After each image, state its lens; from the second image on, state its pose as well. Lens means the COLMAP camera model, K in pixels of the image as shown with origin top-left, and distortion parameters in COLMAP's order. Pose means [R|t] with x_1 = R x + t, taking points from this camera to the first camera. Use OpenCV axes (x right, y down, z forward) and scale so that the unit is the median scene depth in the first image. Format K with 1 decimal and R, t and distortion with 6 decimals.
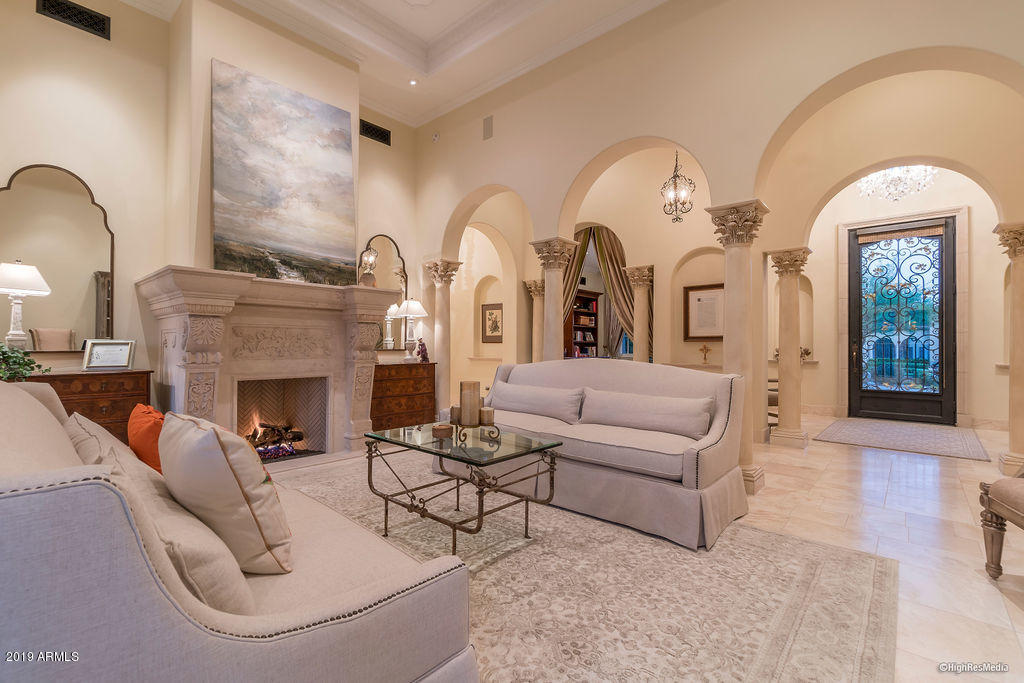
lens RADIAL K [[452.2, 0, 508.4], [0, 452.2, 340.0], [0, 0, 1]] dist [-0.003288, -0.000191]
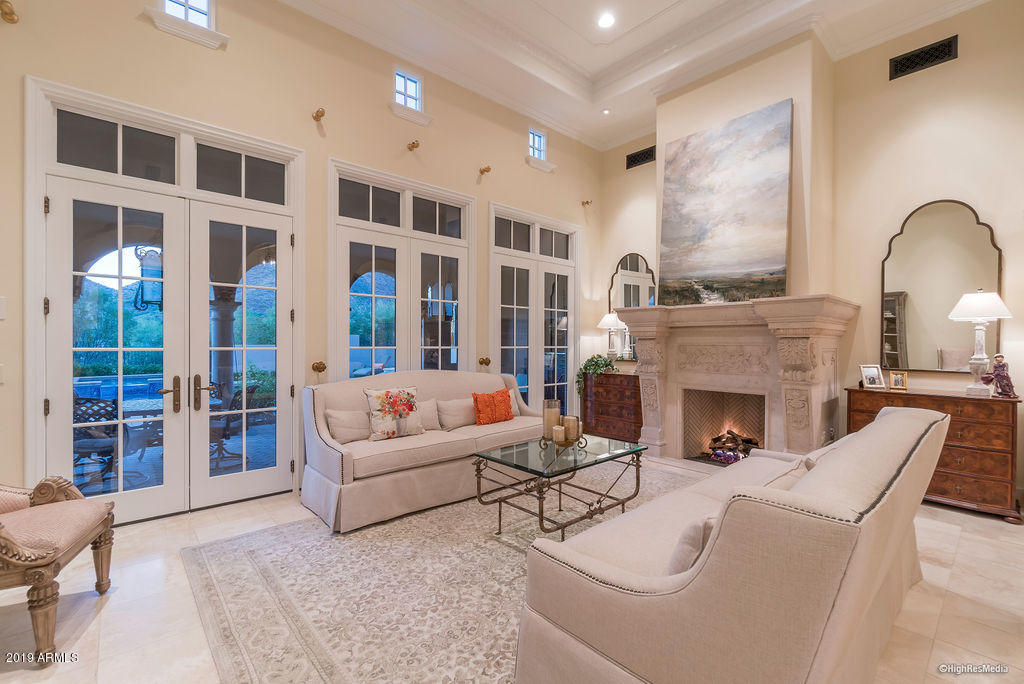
lens RADIAL K [[441.0, 0, 508.3], [0, 441.0, 345.9], [0, 0, 1]] dist [0.001573, 0.000082]
pose [[-0.112065, 0.000560, -0.993701, 0.651628], [0.006035, 0.999982, -0.000117, -0.029563], [0.993683, -0.006010, -0.112066, 0.636708]]
